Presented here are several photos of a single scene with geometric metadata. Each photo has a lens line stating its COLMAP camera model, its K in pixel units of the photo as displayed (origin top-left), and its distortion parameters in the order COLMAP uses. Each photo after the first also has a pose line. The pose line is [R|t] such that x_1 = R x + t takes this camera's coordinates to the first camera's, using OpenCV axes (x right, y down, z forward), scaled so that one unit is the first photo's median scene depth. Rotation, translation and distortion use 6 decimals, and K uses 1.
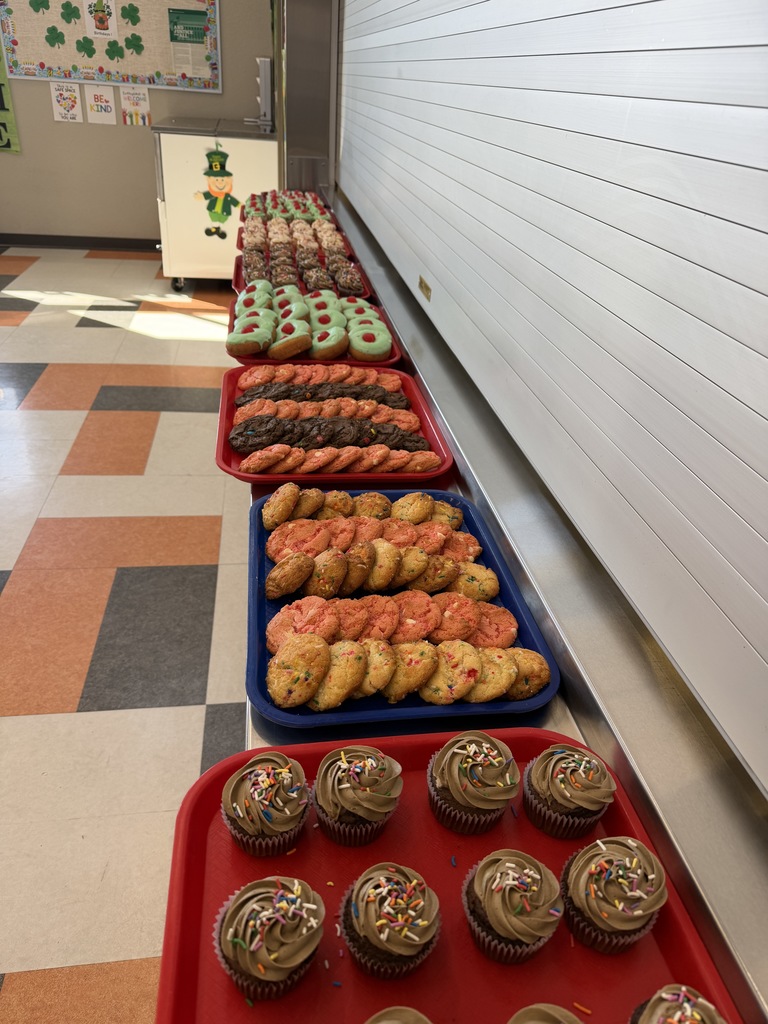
lens RADIAL K [[722.2, 0, 384.7], [0, 722.2, 510.1], [0, 0, 1]] dist [-0.011591, -0.003894]
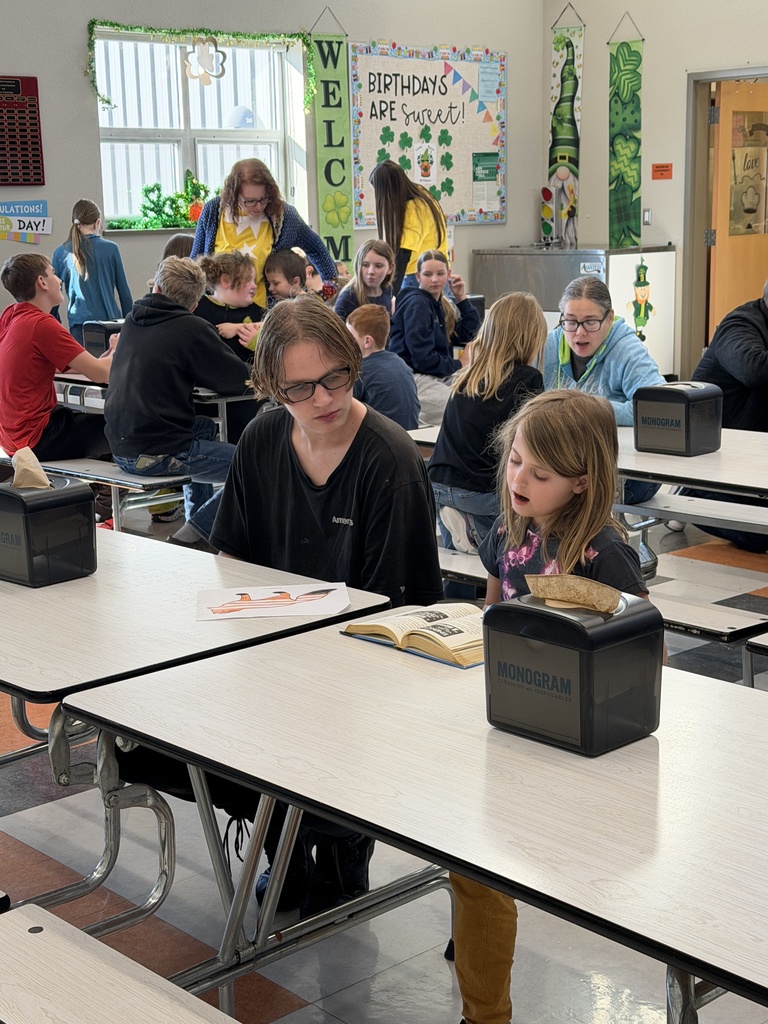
lens RADIAL K [[1596.7, 0, 384.4], [0, 1596.7, 512.9], [0, 0, 1]] dist [0.044246, 0.000000]
pose [[0.830390, -0.197607, 0.520964, -1.681160], [0.352718, 0.910231, -0.216955, 0.210292], [-0.431326, 0.363911, 0.825547, -0.629165]]
